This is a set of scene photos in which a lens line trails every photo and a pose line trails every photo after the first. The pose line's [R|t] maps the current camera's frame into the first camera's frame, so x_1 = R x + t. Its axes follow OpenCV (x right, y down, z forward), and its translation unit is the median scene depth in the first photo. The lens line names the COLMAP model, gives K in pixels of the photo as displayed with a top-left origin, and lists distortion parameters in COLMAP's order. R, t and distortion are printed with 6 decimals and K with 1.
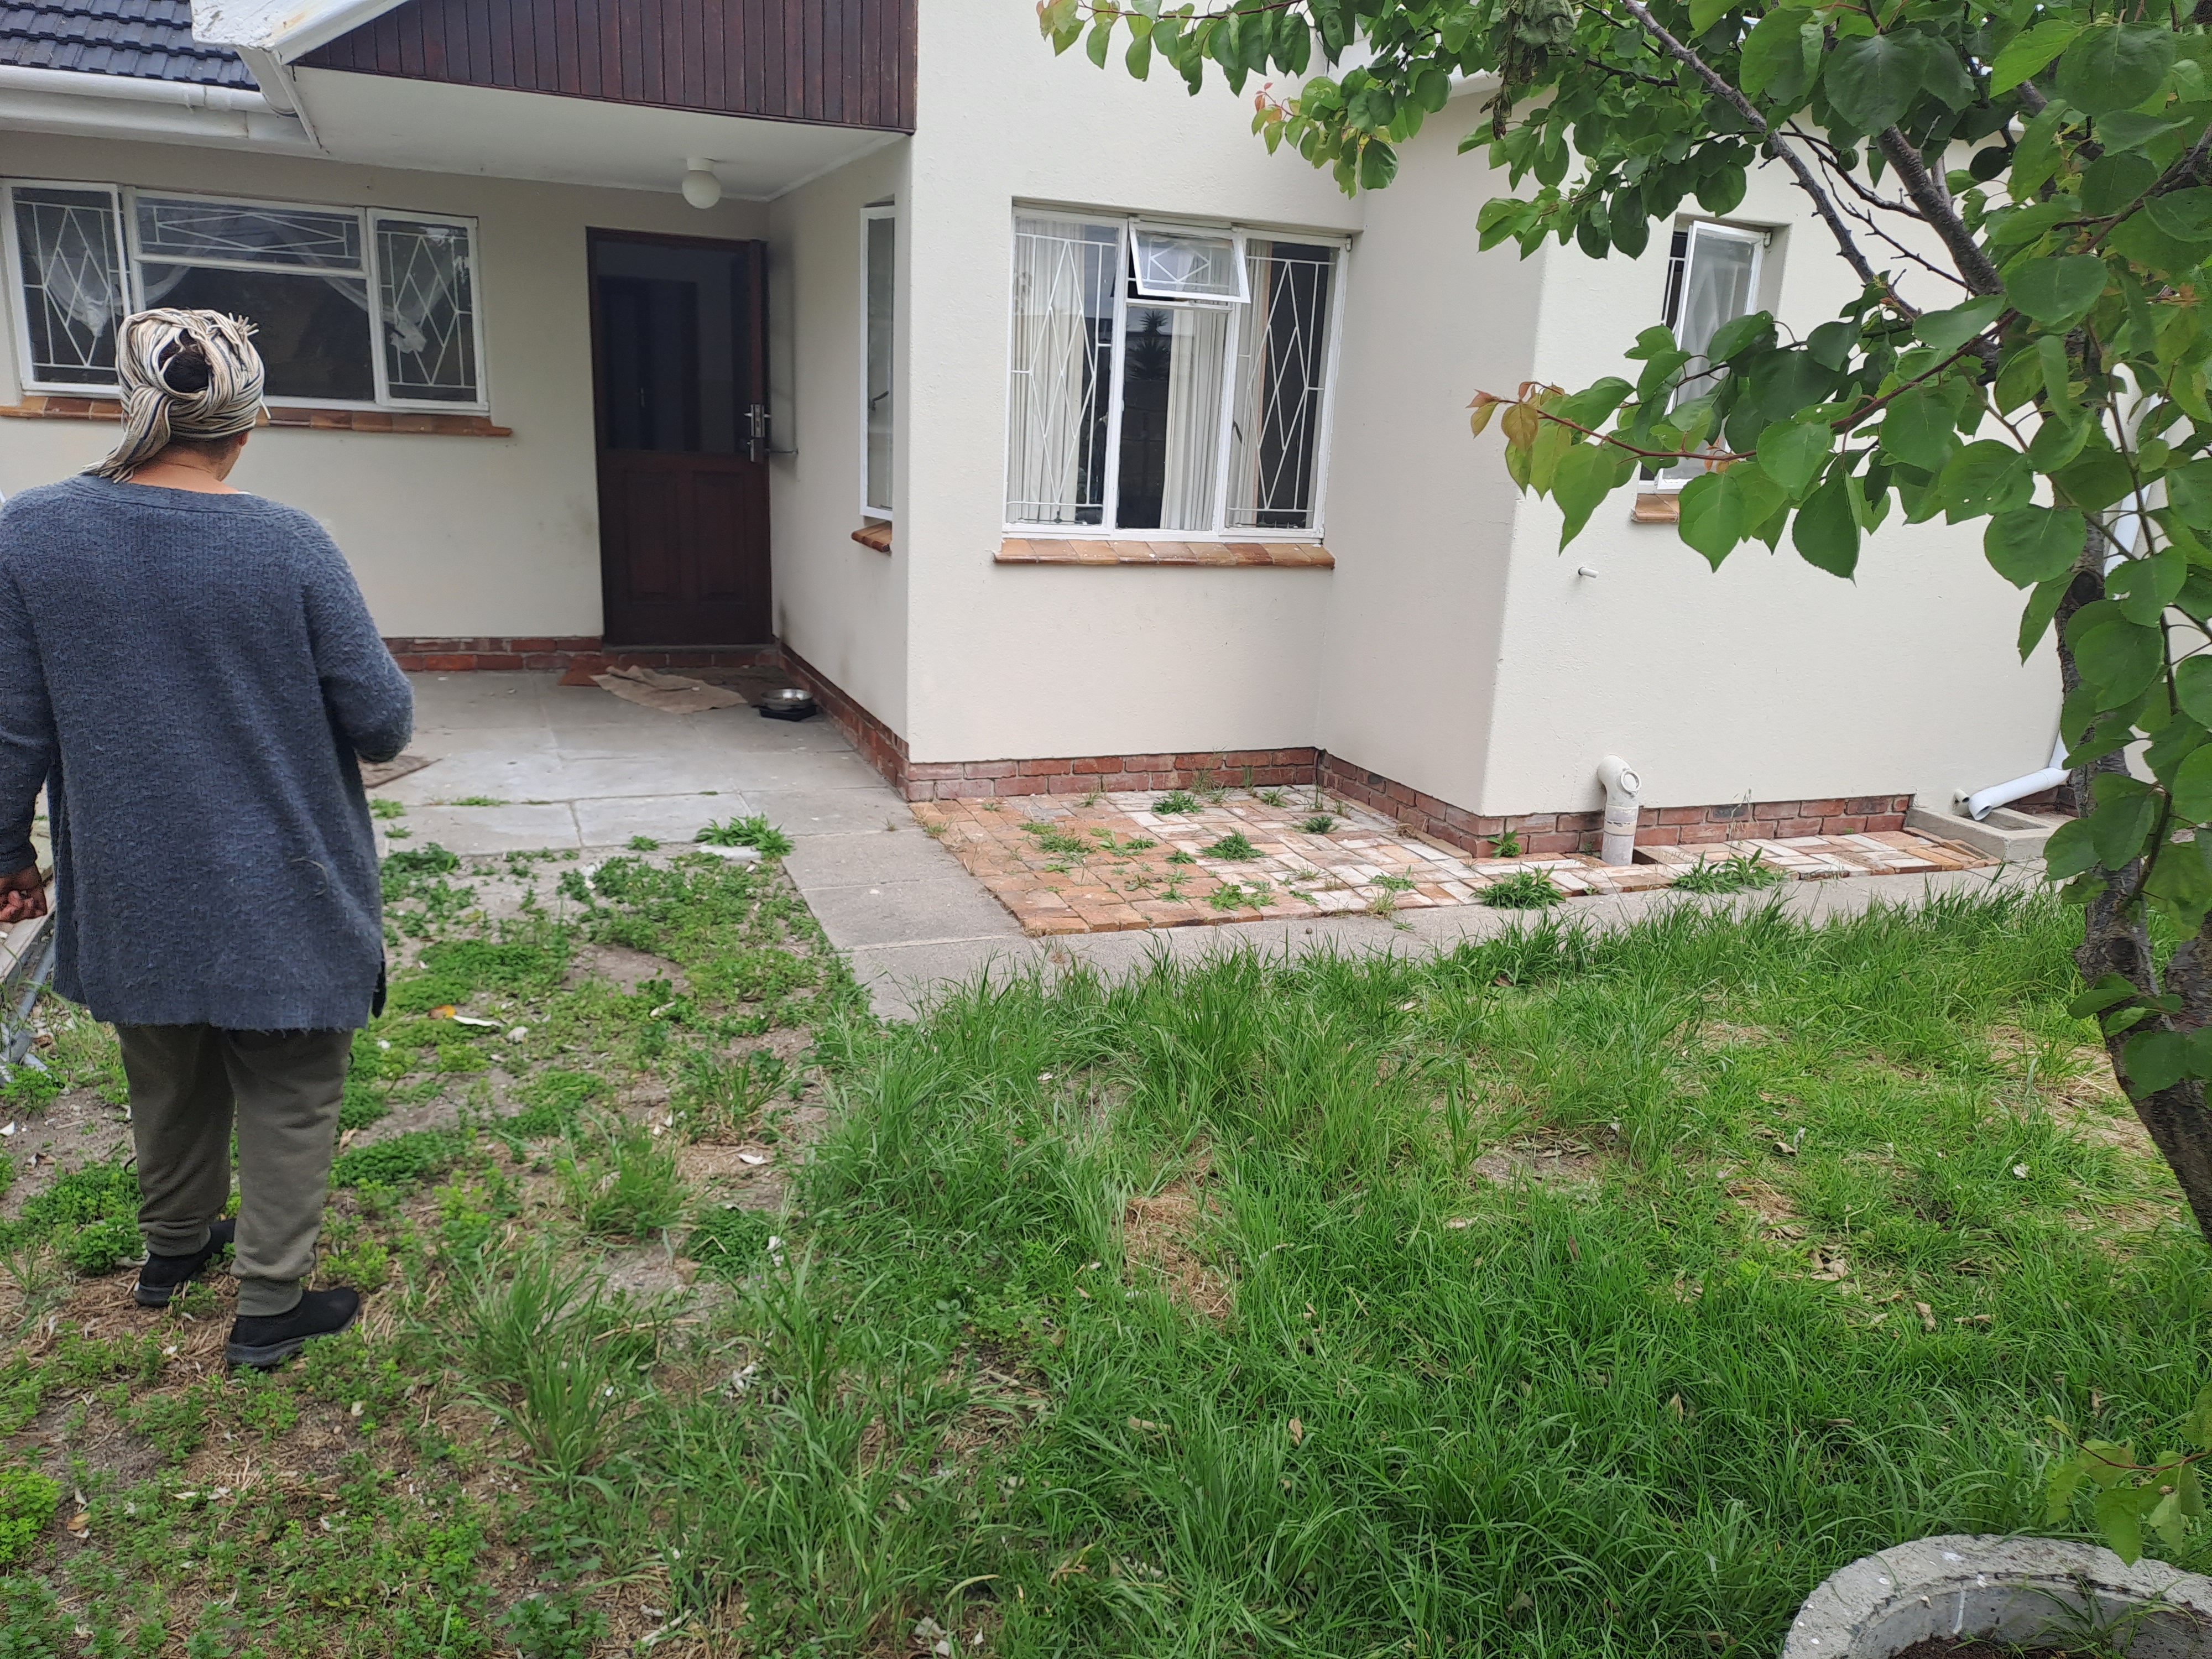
lens RADIAL K [[1581.6, 0, 1136.2], [0, 1581.6, 878.5], [0, 0, 1]] dist [0.067962, -0.078586]
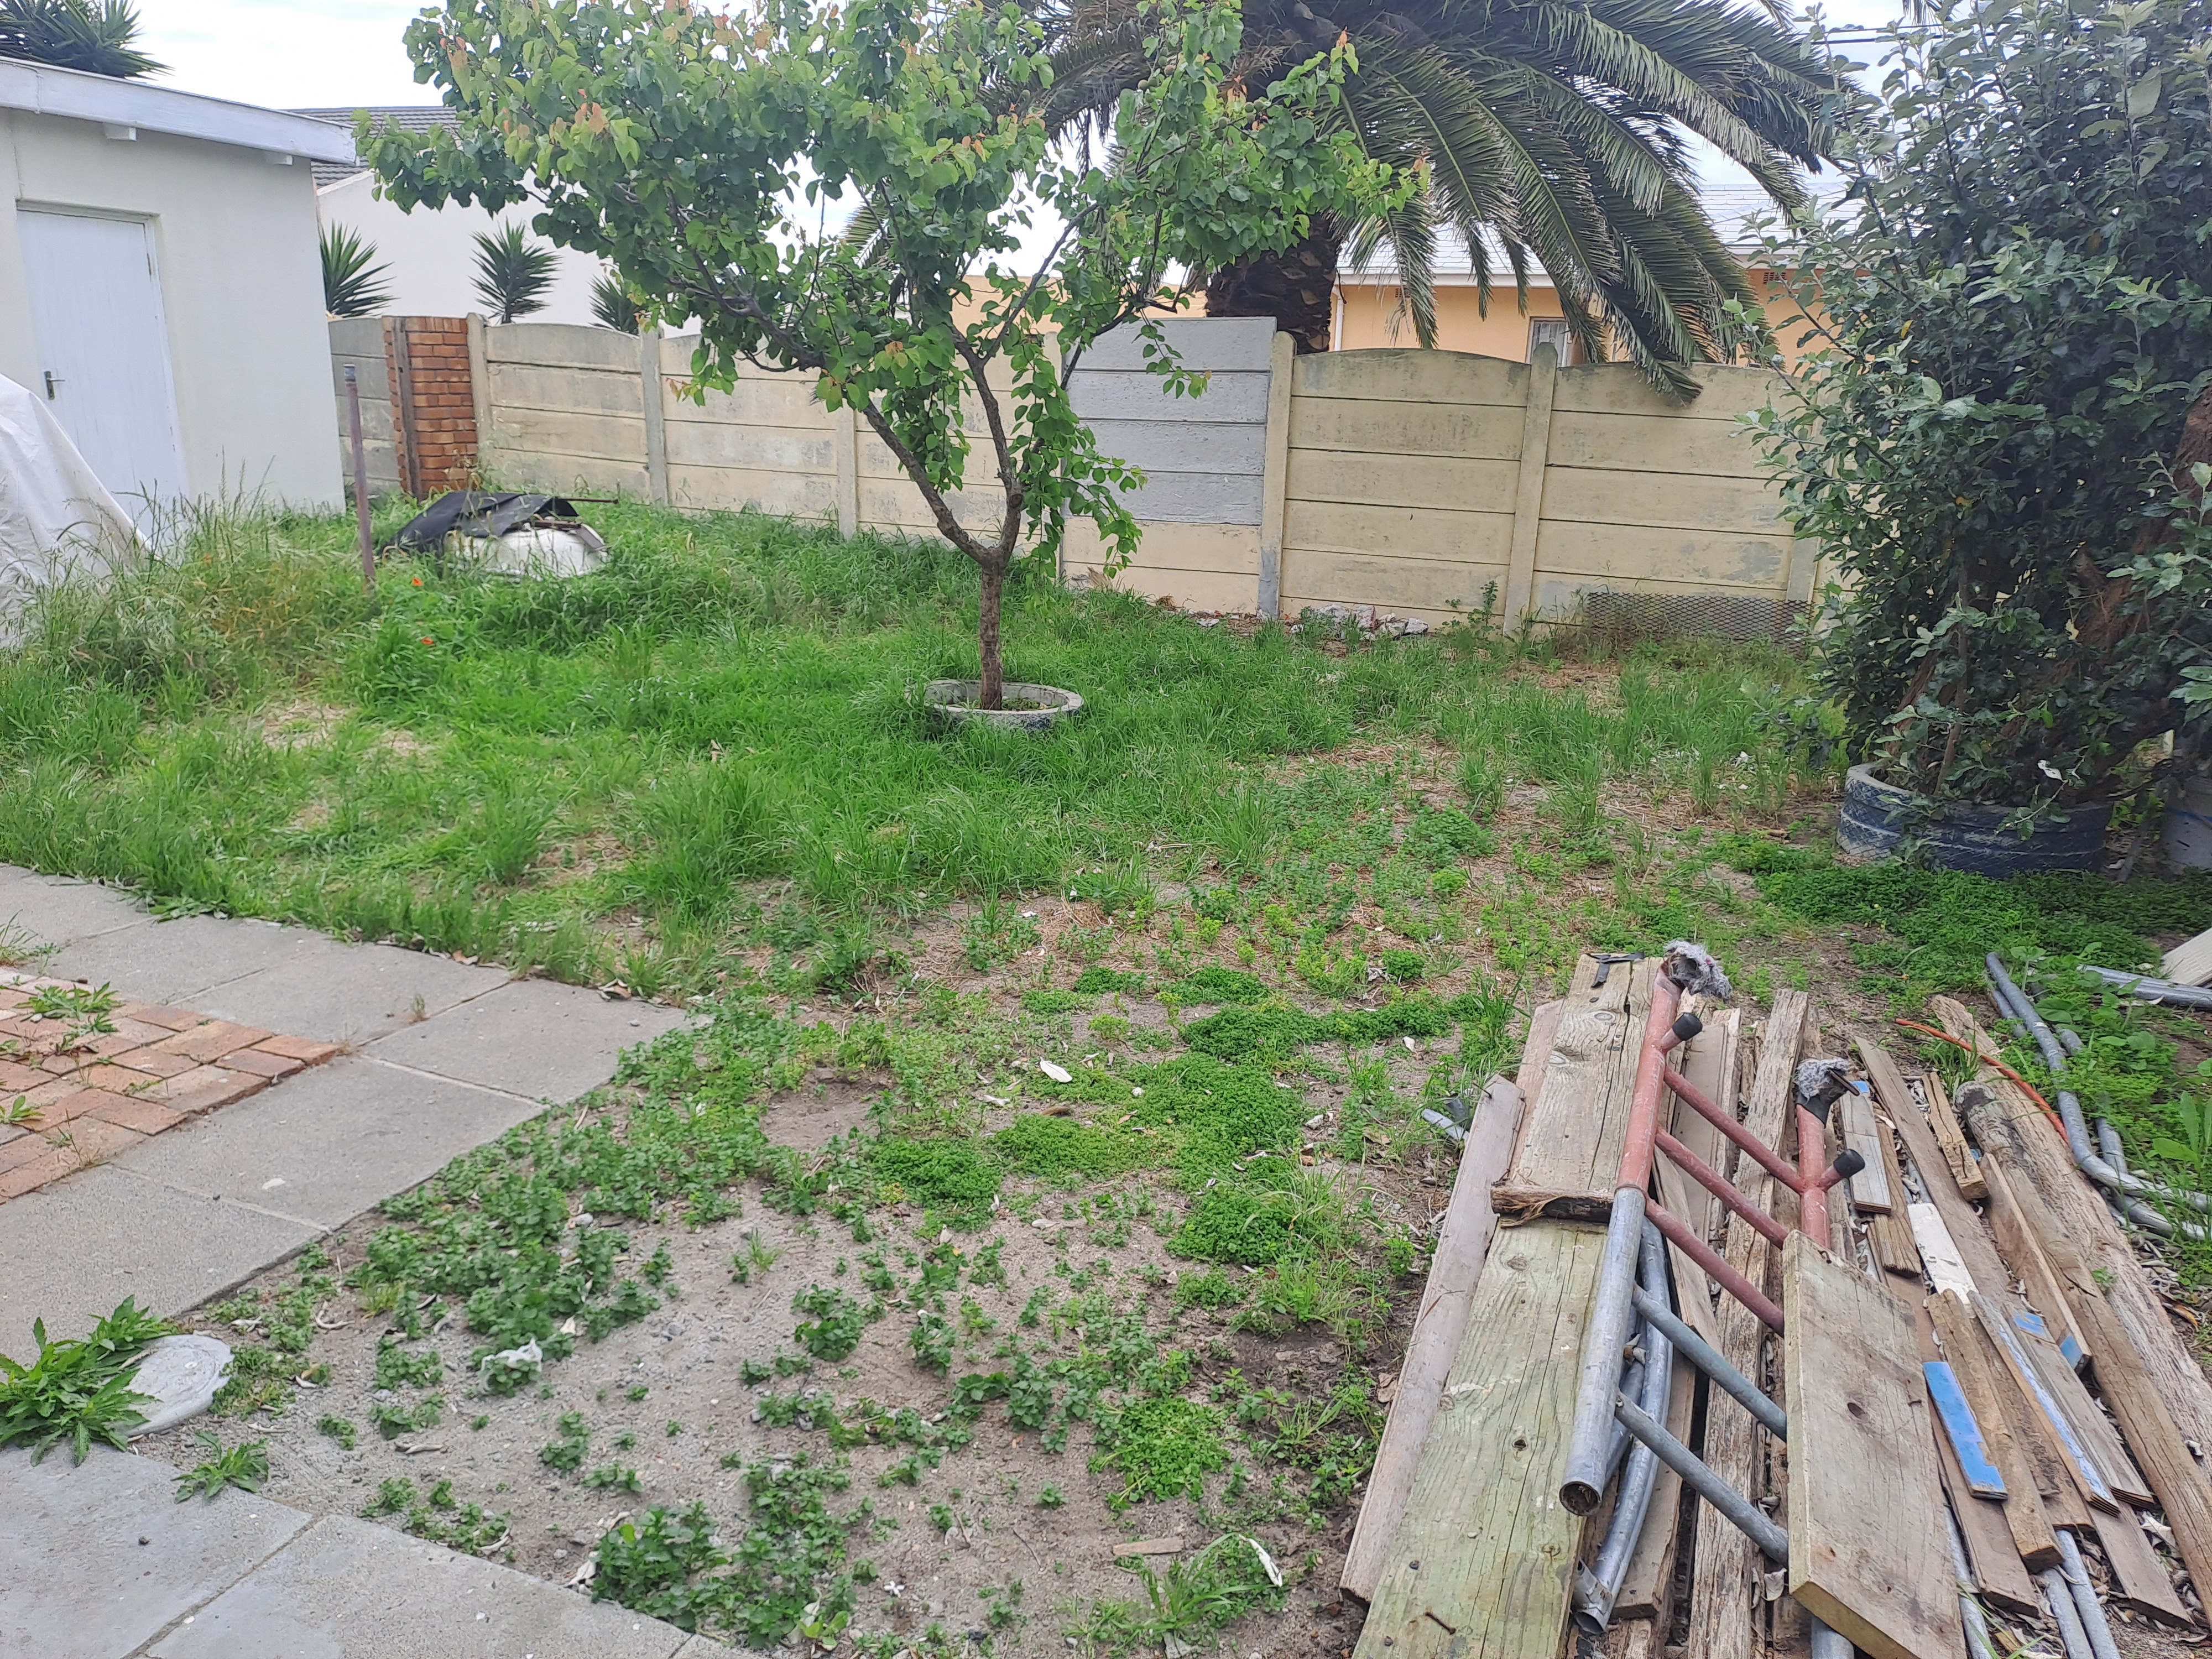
lens RADIAL K [[1578.9, 0, 1107.2], [0, 1578.9, 873.6], [0, 0, 1]] dist [0.075694, -0.107165]
pose [[-0.715255, -0.283198, 0.638912, -0.618927], [0.127076, 0.846273, 0.517372, -0.301343], [-0.687213, 0.451244, -0.569313, 0.904358]]
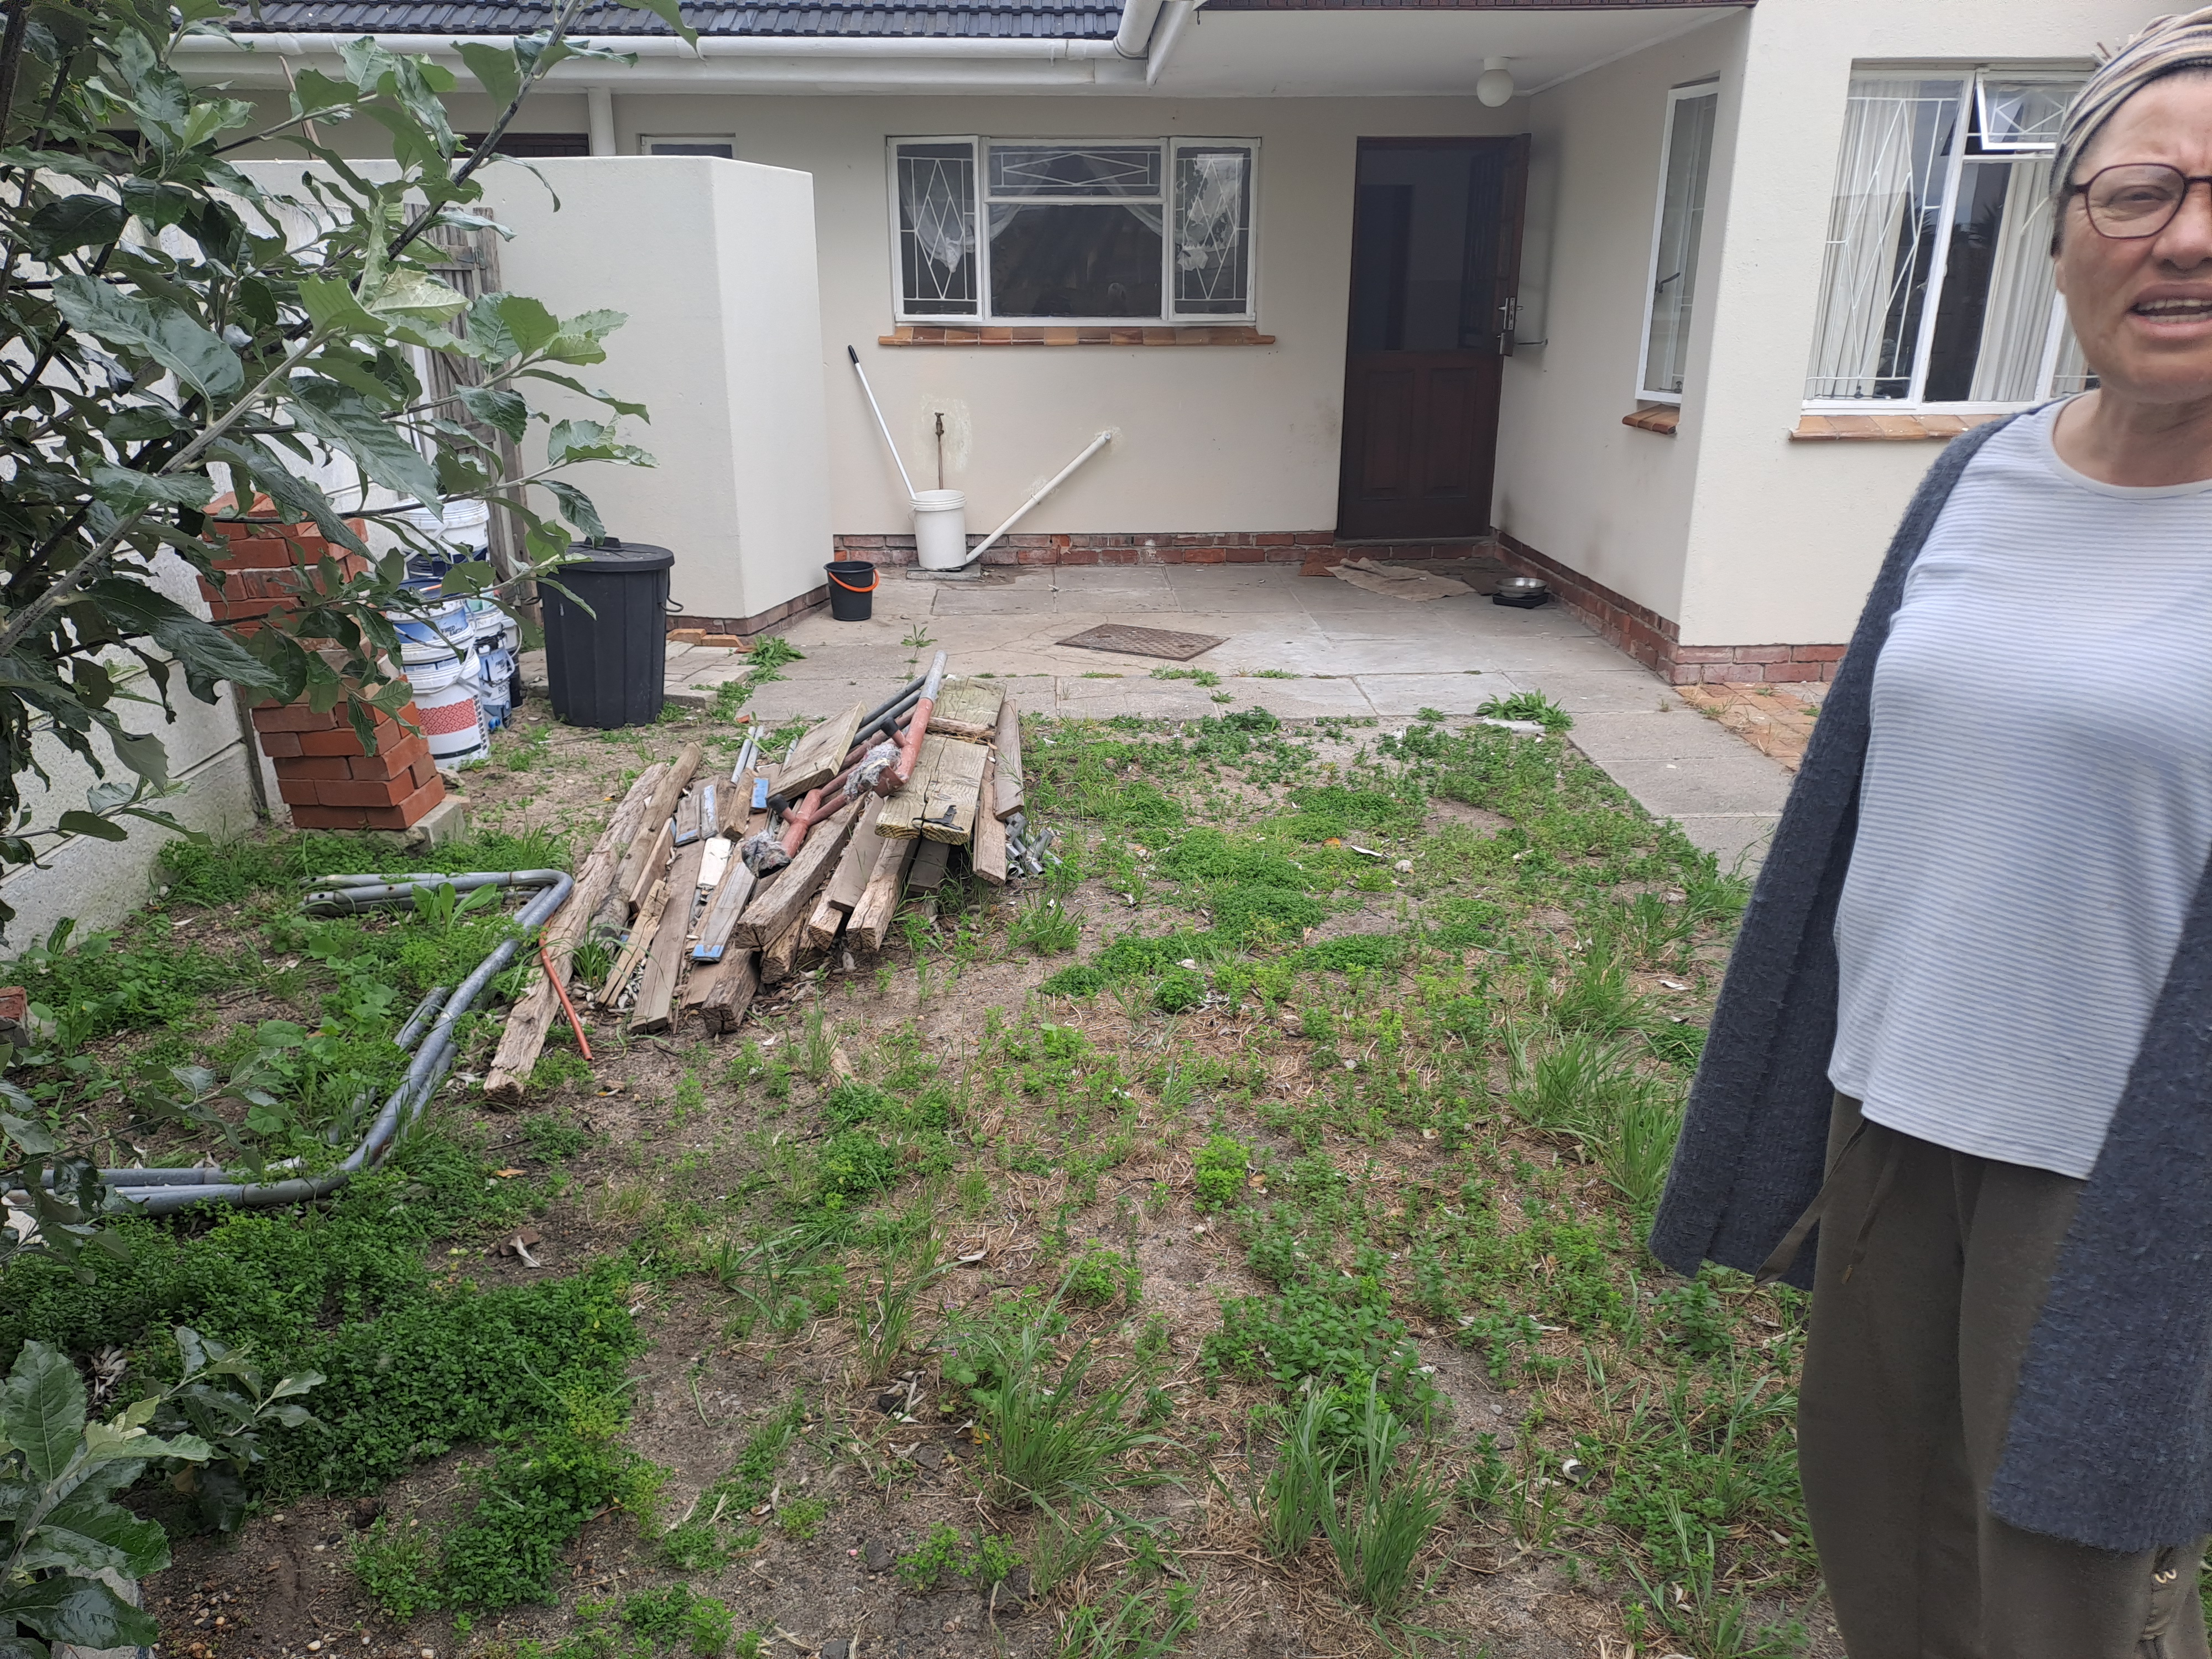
lens RADIAL K [[1593.4, 0, 1113.1], [0, 1593.4, 852.0], [0, 0, 1]] dist [0.084041, -0.100006]
pose [[0.935669, 0.063932, -0.347040, -0.116609], [-0.051020, 0.997627, 0.046225, 0.028636], [0.349172, -0.025545, 0.936710, -0.084433]]
